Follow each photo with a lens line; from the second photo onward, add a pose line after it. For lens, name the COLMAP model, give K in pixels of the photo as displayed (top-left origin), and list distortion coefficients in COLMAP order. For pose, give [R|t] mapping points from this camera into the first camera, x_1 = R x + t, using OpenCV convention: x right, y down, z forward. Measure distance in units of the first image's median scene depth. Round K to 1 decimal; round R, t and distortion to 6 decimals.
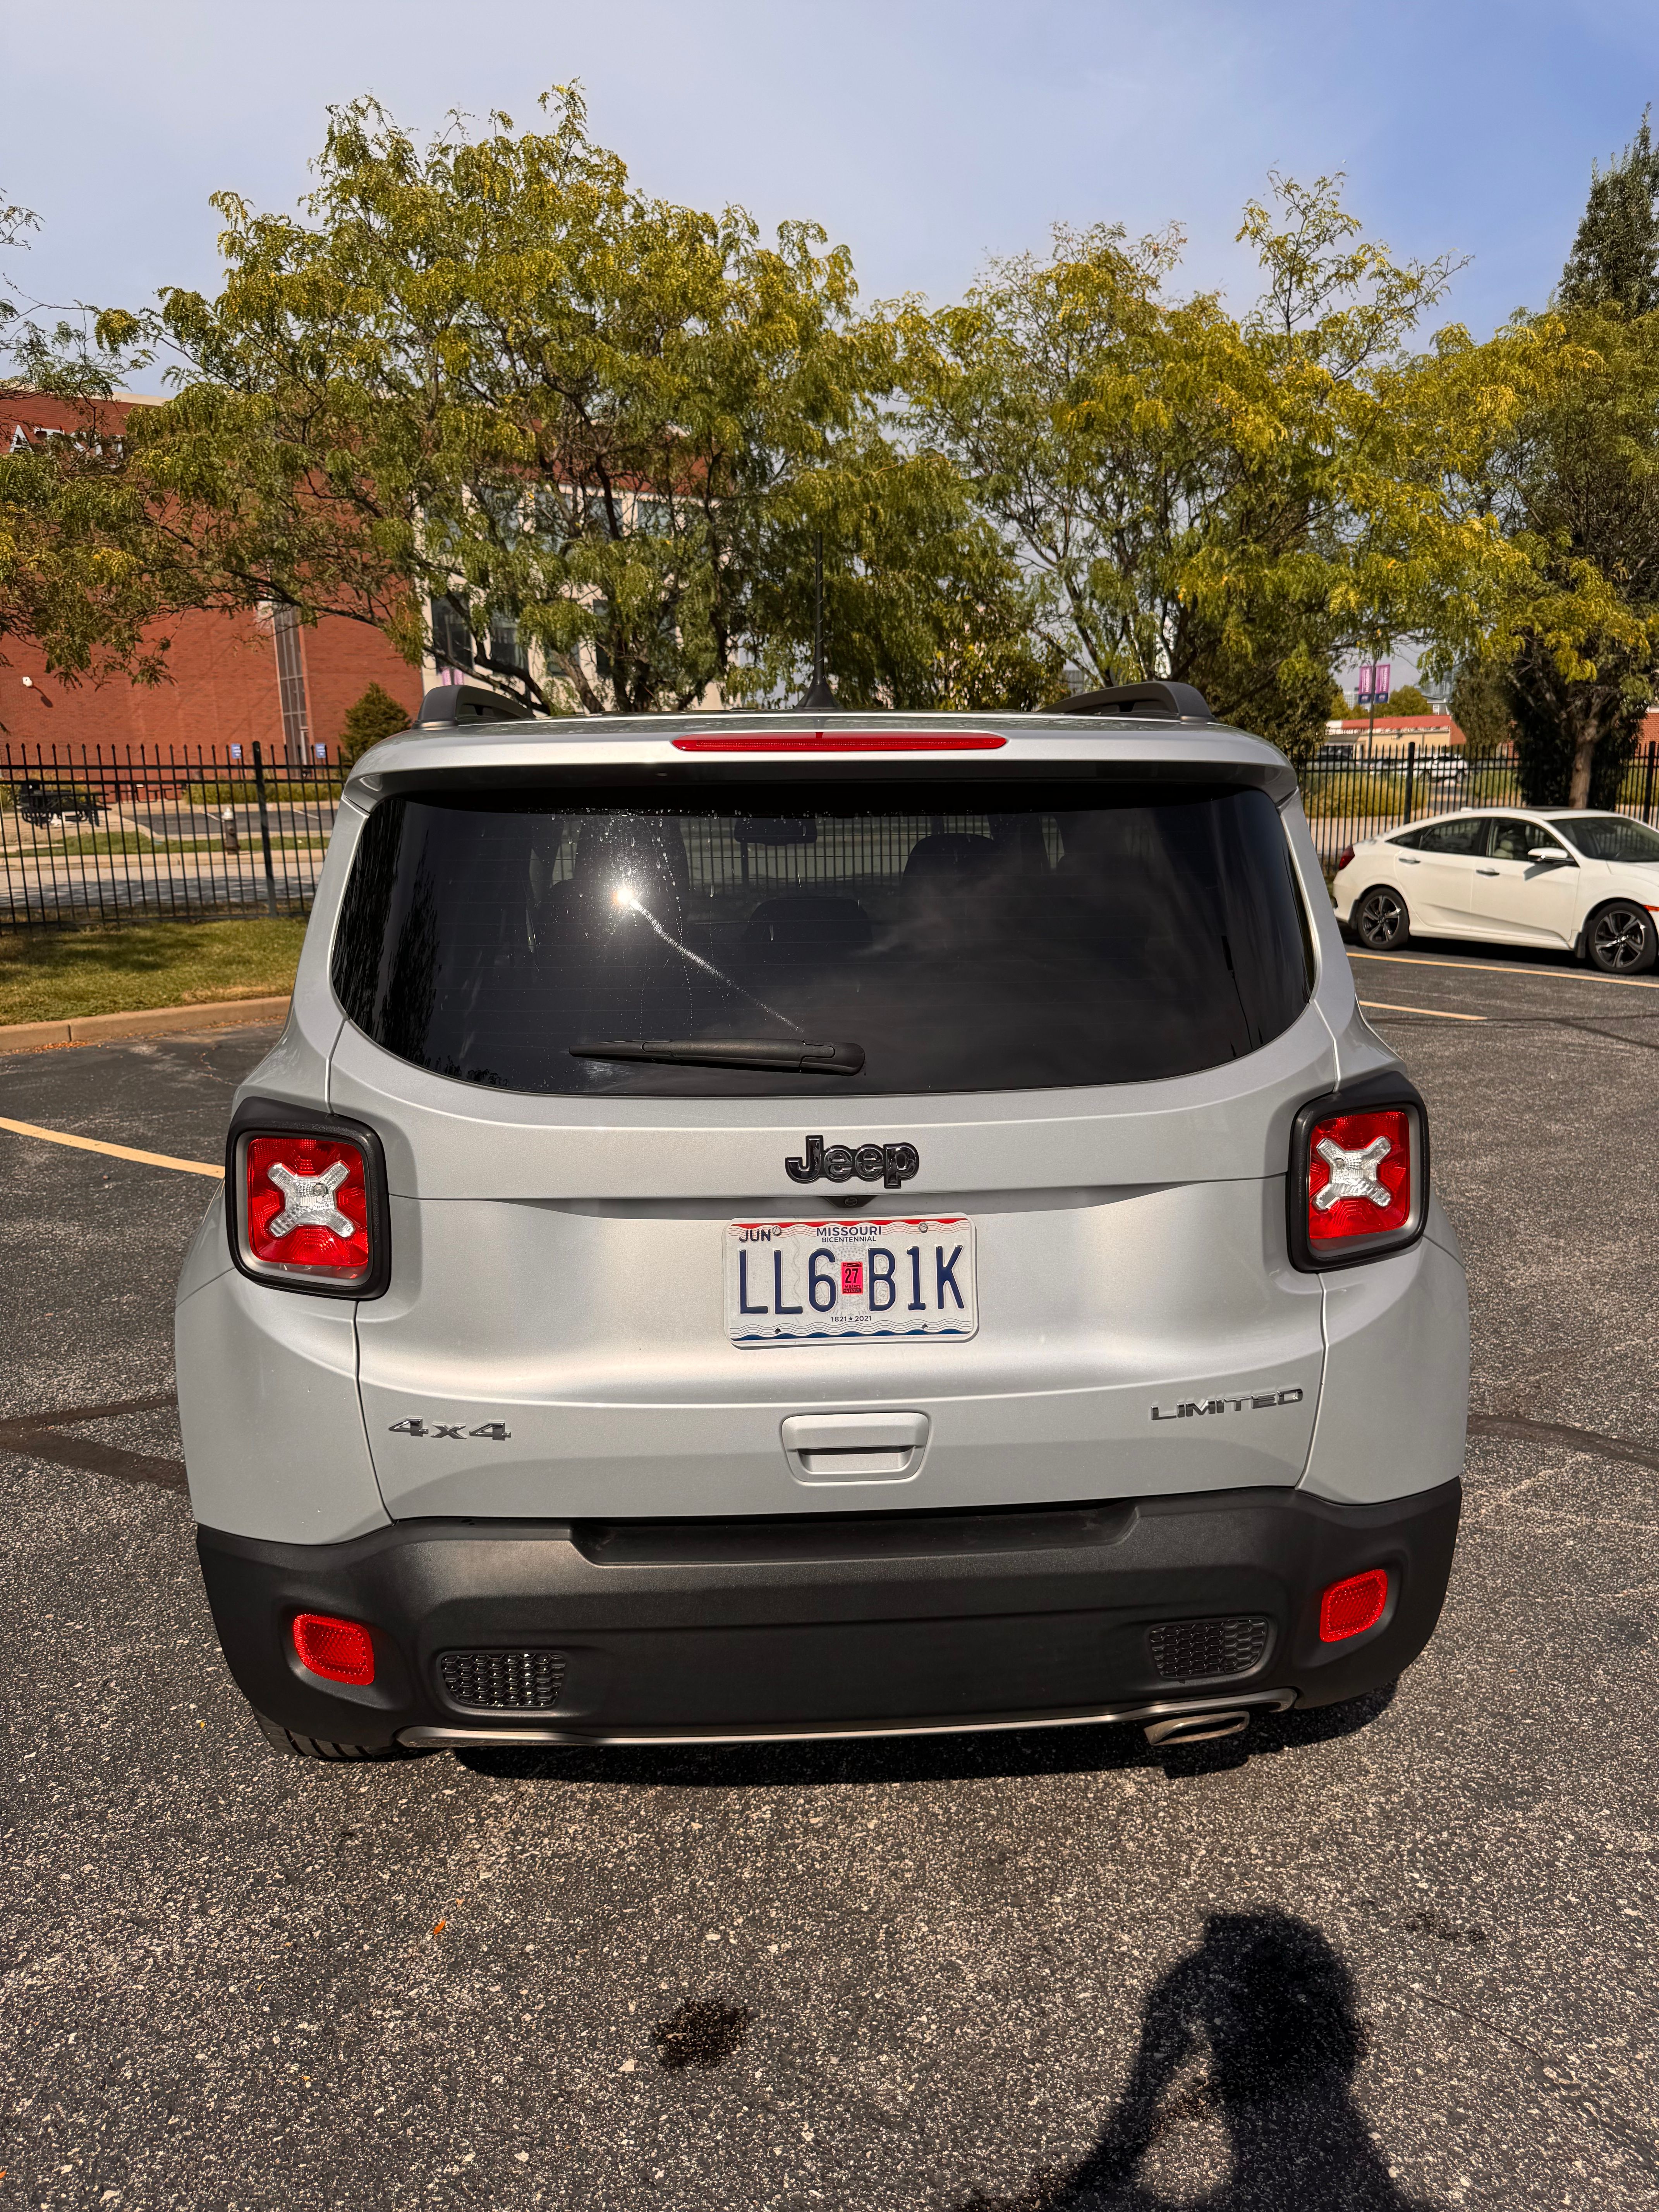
lens RADIAL K [[1595.5, 0, 820.3], [0, 1595.5, 1163.2], [0, 0, 1]] dist [-0.000799, -0.013475]
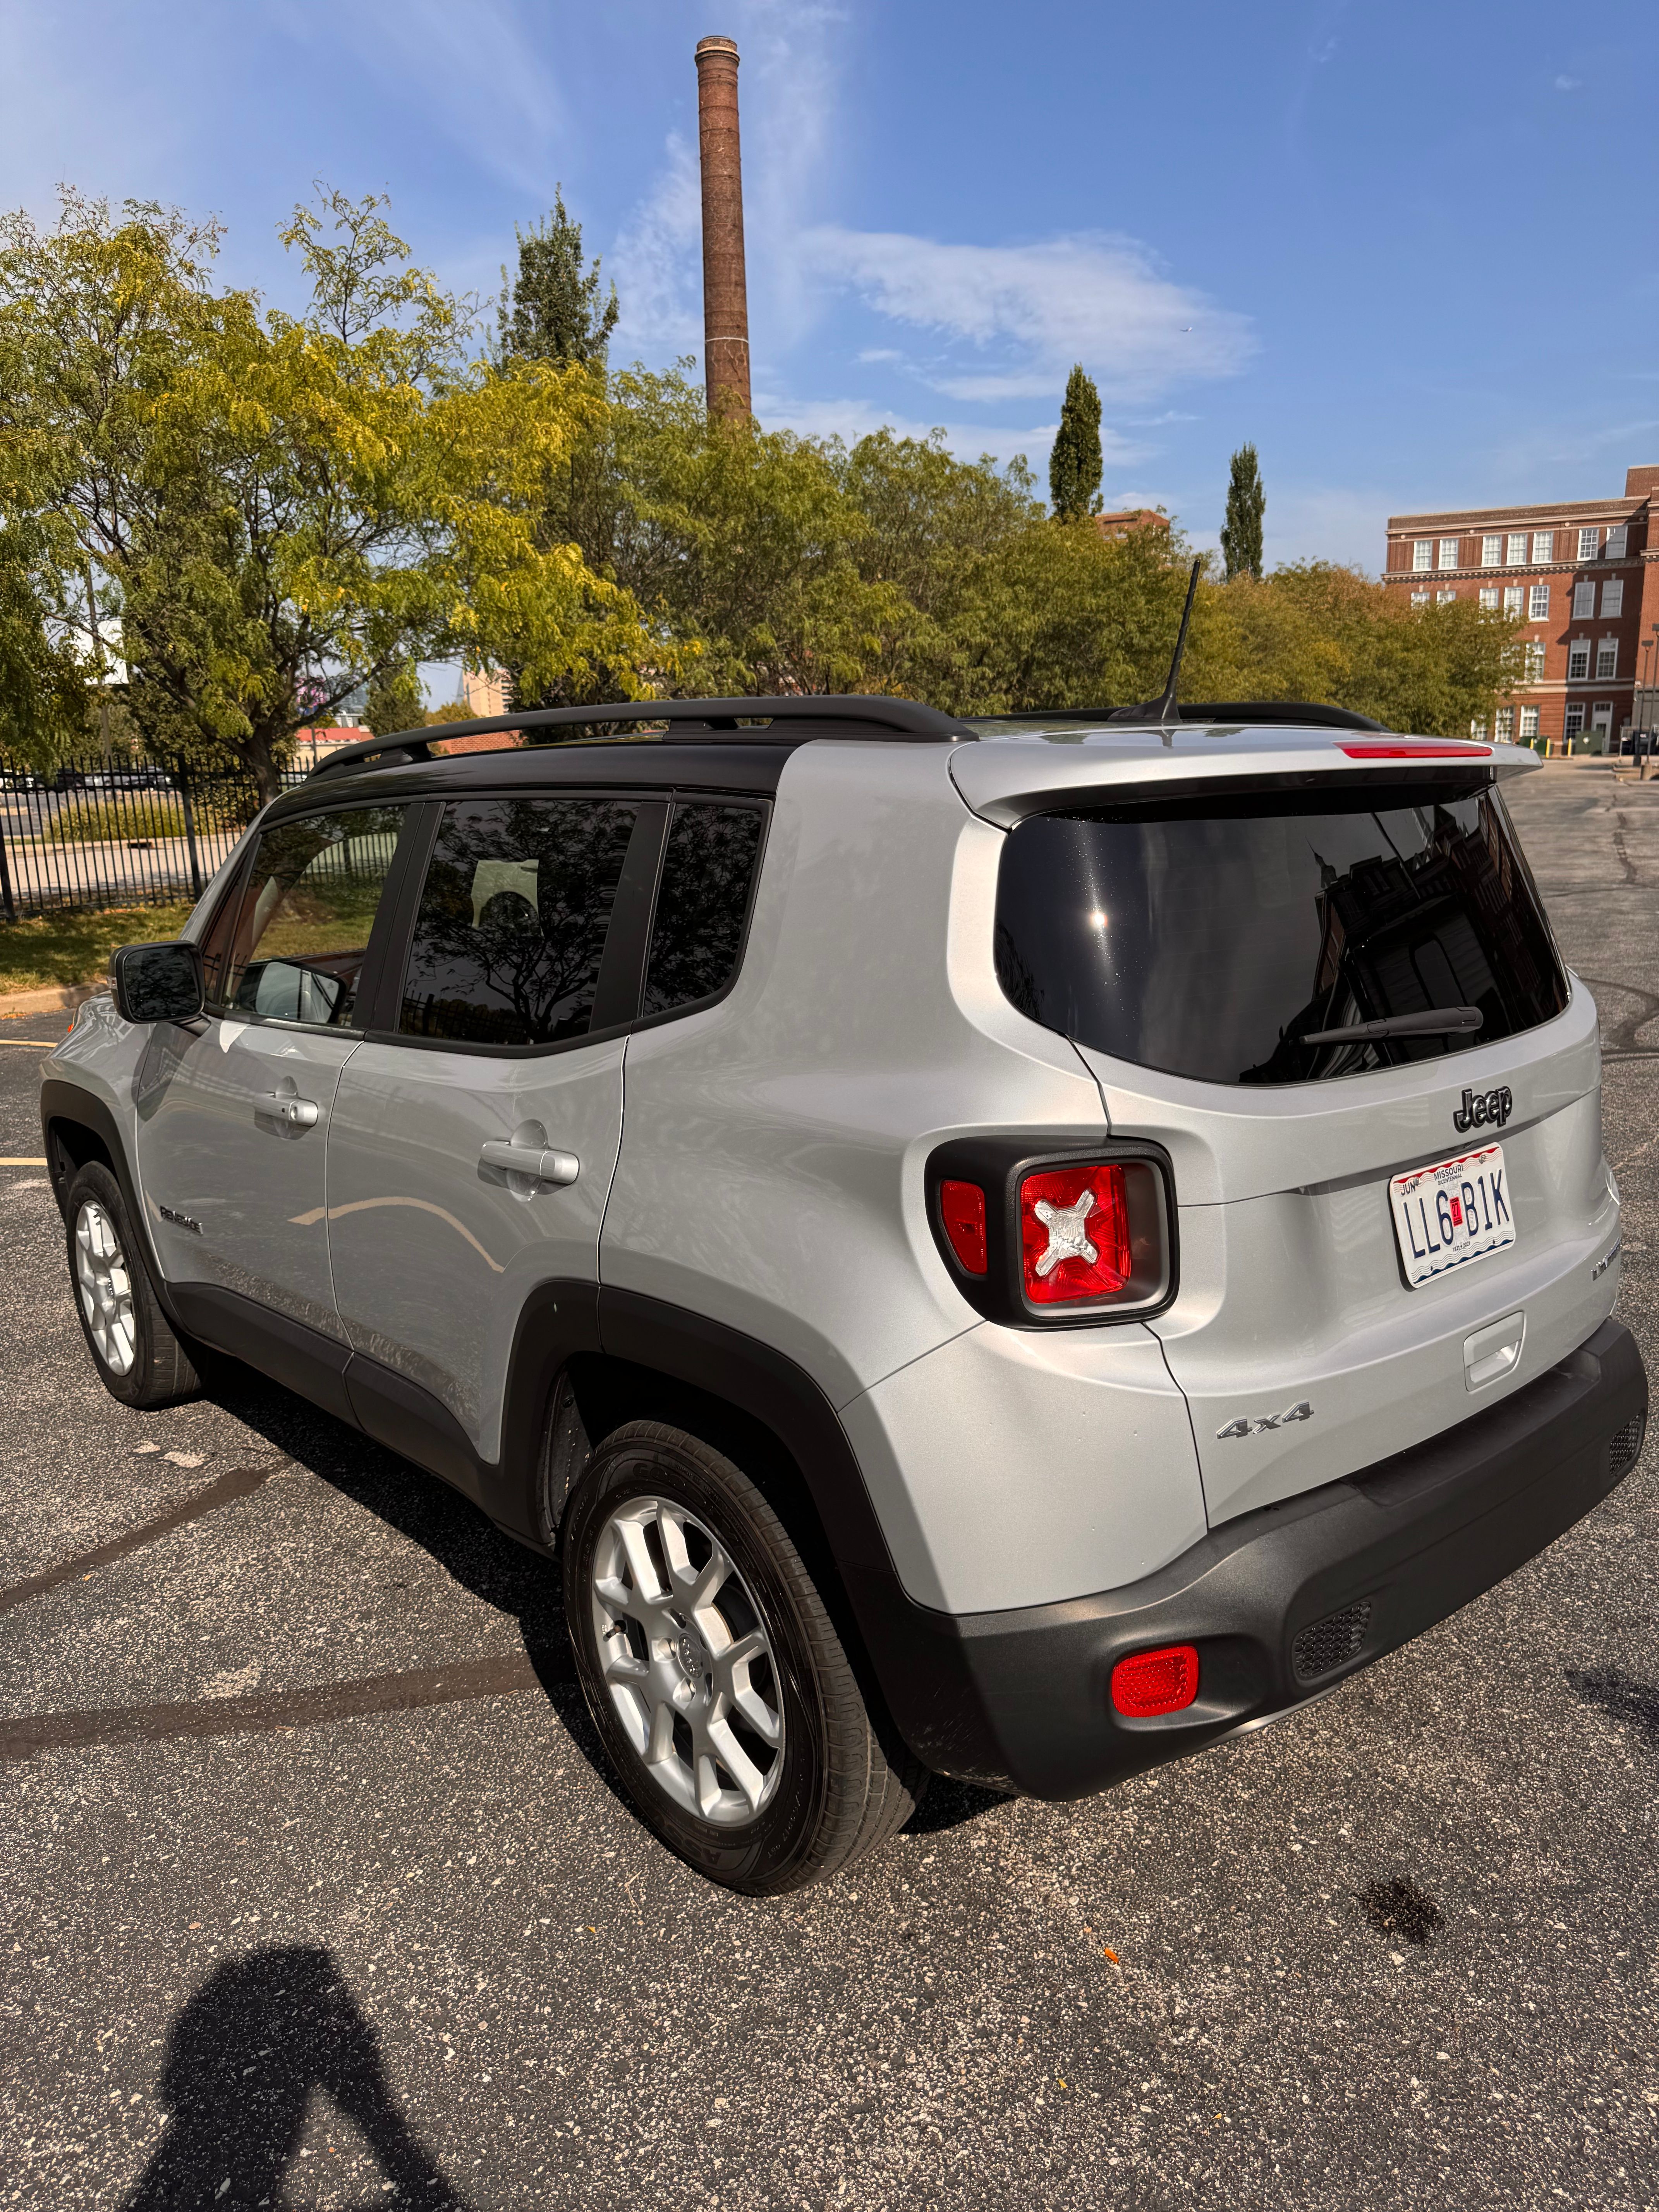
lens RADIAL K [[1598.1, 0, 827.7], [0, 1598.1, 1166.9], [0, 0, 1]] dist [-0.002501, -0.002043]
pose [[0.786184, -0.152175, 0.598963, -0.153209], [0.155580, 0.986729, 0.046481, -0.012787], [-0.598088, 0.056644, 0.799426, 0.049380]]
